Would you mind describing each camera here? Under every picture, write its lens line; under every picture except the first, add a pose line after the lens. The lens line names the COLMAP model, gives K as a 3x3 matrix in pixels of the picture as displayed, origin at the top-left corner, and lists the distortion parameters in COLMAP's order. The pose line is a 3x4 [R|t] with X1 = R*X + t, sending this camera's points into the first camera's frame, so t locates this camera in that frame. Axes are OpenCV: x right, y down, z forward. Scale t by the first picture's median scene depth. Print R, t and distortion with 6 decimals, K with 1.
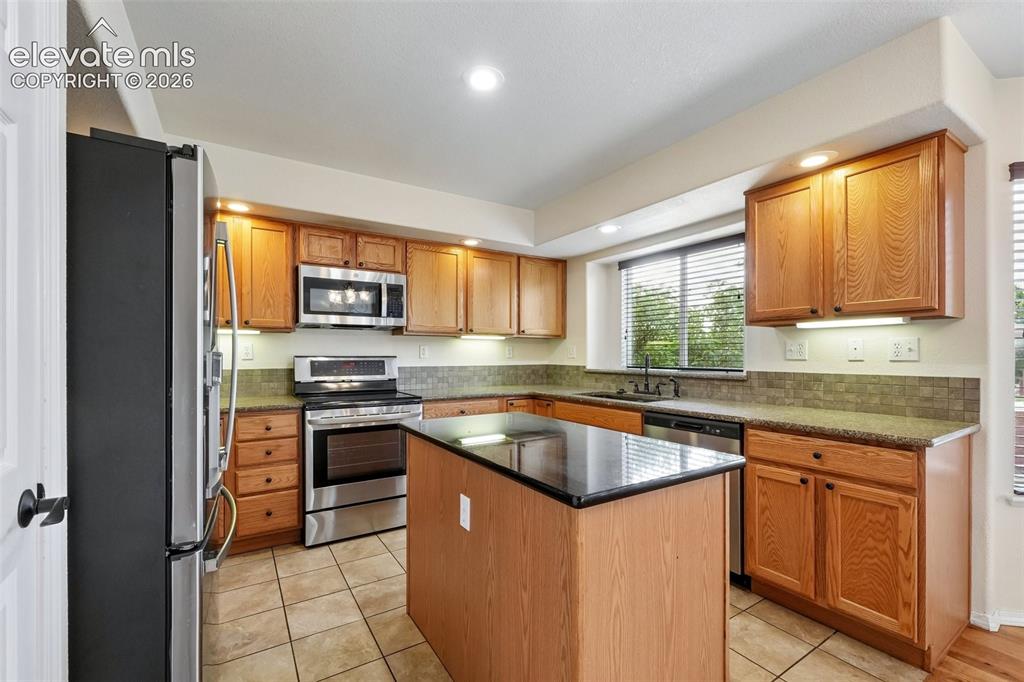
lens RADIAL K [[435.5, 0, 511.0], [0, 435.5, 349.0], [0, 0, 1]] dist [0.000830, 0.000023]
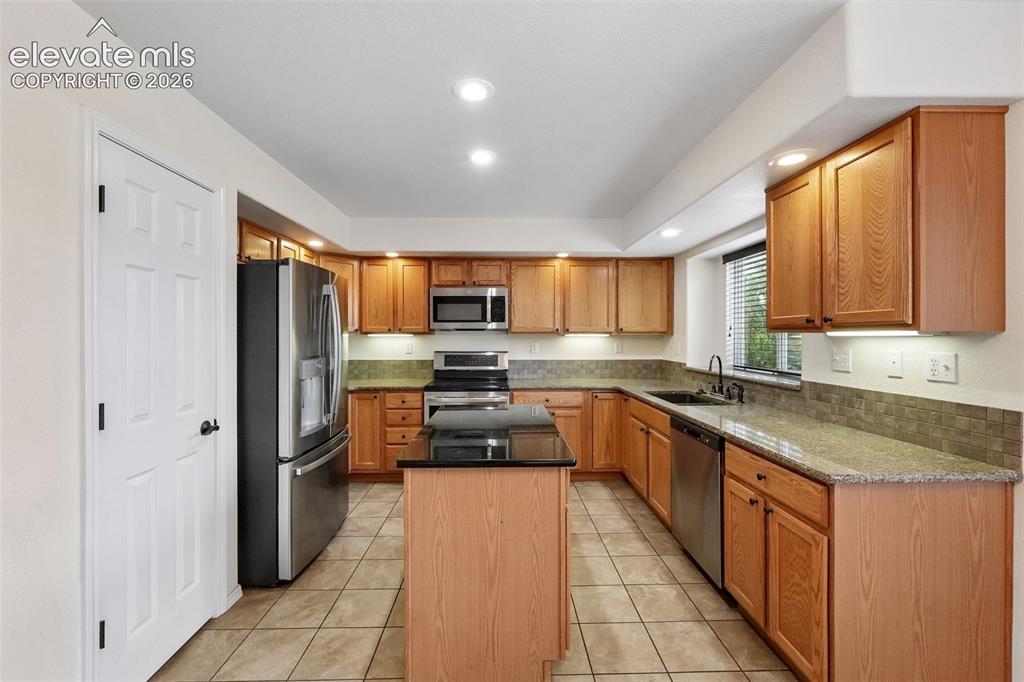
lens RADIAL K [[425.5, 0, 509.4], [0, 425.5, 330.3], [0, 0, 1]] dist [0.001172, 0.000285]
pose [[0.856163, -0.006840, -0.516660, 0.419969], [0.006245, 0.999976, -0.002888, -0.046294], [0.516668, -0.000754, 0.856185, -0.051625]]
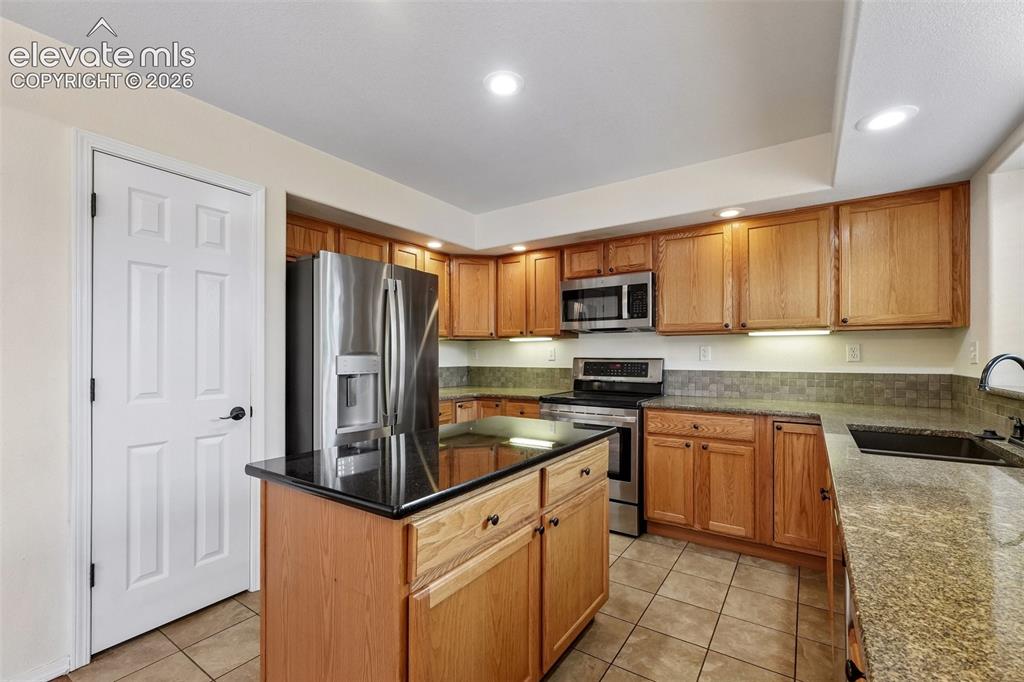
lens RADIAL K [[438.0, 0, 518.4], [0, 438.0, 349.9], [0, 0, 1]] dist [0.001121, -0.000019]
pose [[0.407968, -0.011536, -0.912923, 0.530188], [0.011457, 0.999906, -0.007515, 0.001942], [0.912924, -0.007394, 0.408062, 0.373651]]
